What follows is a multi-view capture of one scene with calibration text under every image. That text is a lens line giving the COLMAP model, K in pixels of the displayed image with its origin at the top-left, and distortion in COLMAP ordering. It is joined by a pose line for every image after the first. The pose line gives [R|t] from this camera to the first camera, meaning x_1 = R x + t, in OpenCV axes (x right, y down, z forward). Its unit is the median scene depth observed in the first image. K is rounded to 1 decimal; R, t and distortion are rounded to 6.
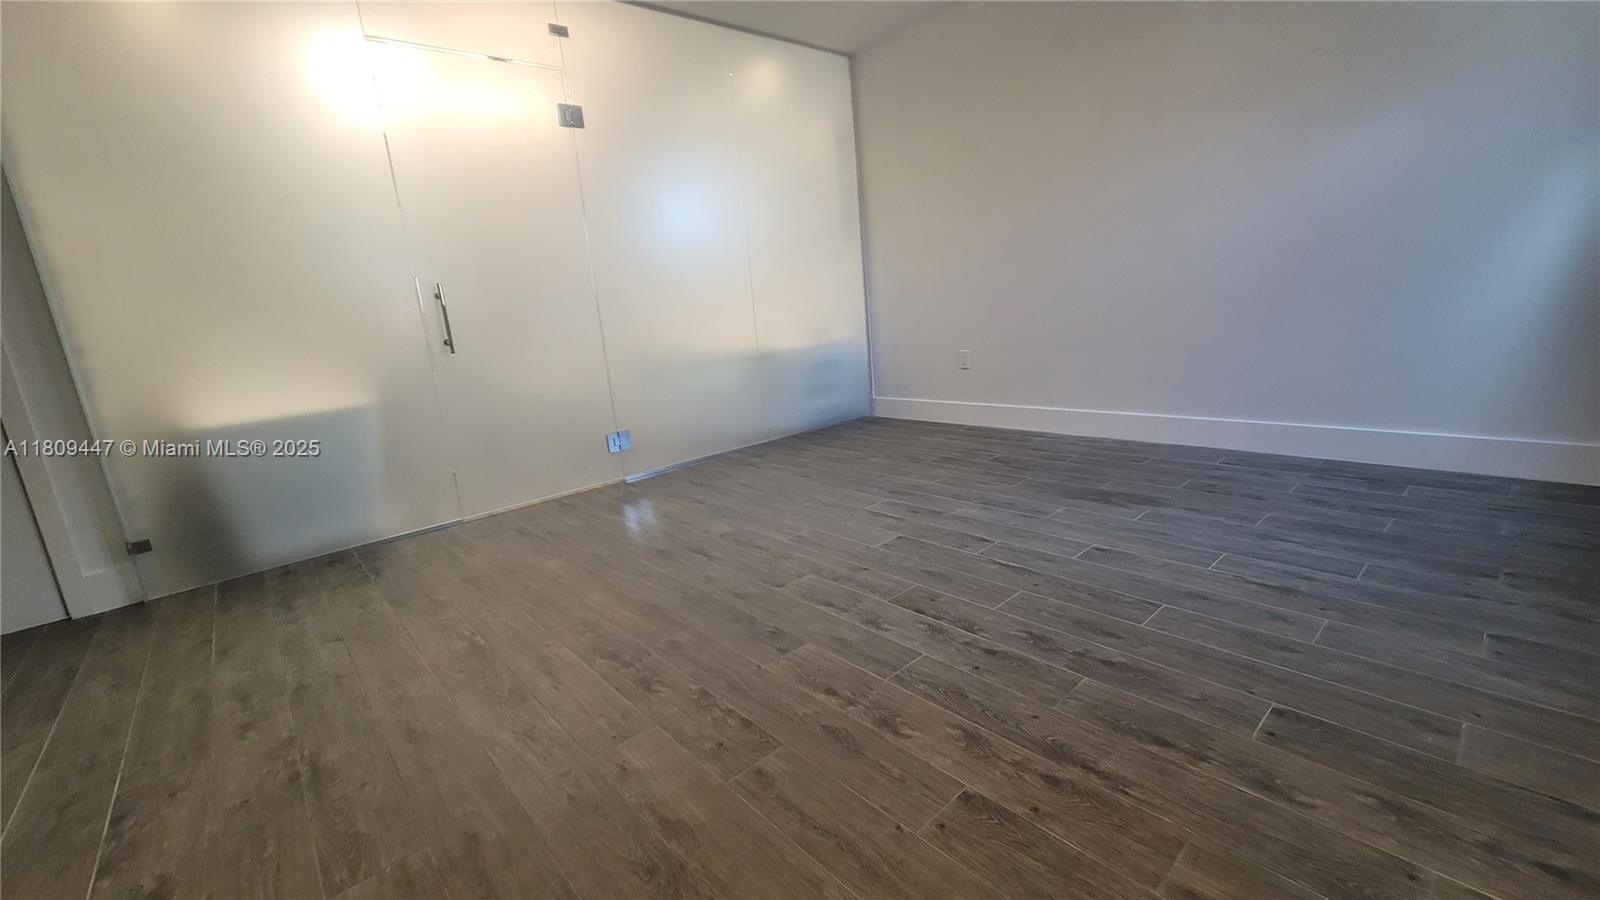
lens RADIAL K [[652.3, 0, 802.7], [0, 652.3, 444.0], [0, 0, 1]] dist [-0.003435, -0.000219]
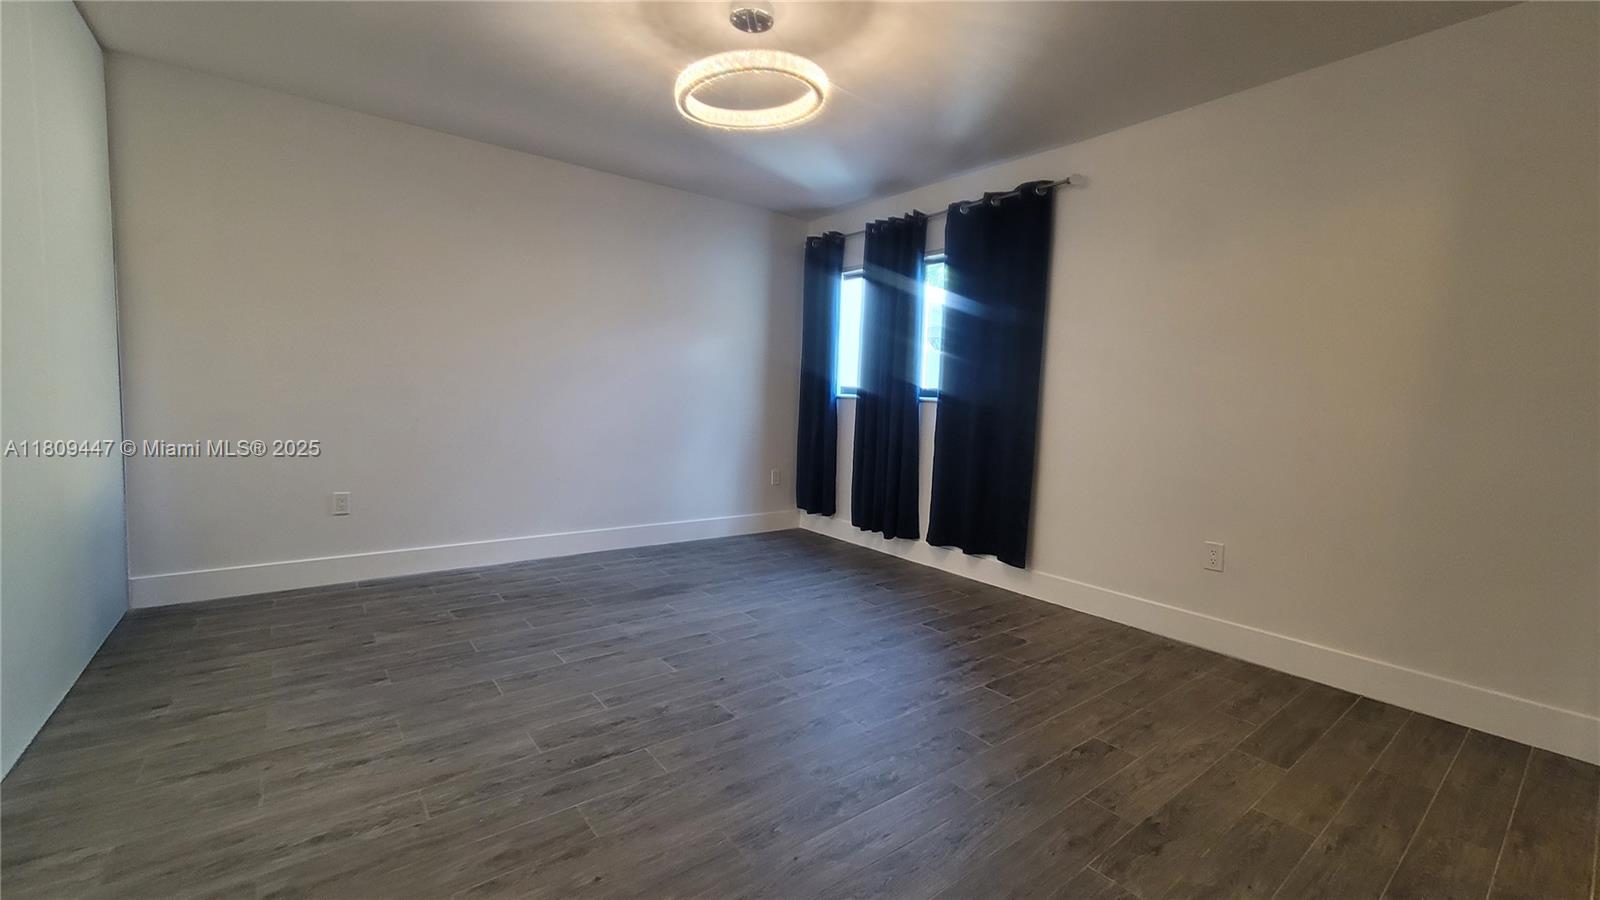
lens RADIAL K [[652.3, 0, 802.7], [0, 652.3, 444.0], [0, 0, 1]] dist [-0.003435, -0.000219]
pose [[0.056306, 0.013898, 0.998317, -0.932232], [0.170429, 0.985094, -0.023326, -0.147624], [-0.983760, 0.171455, 0.053098, 0.643889]]
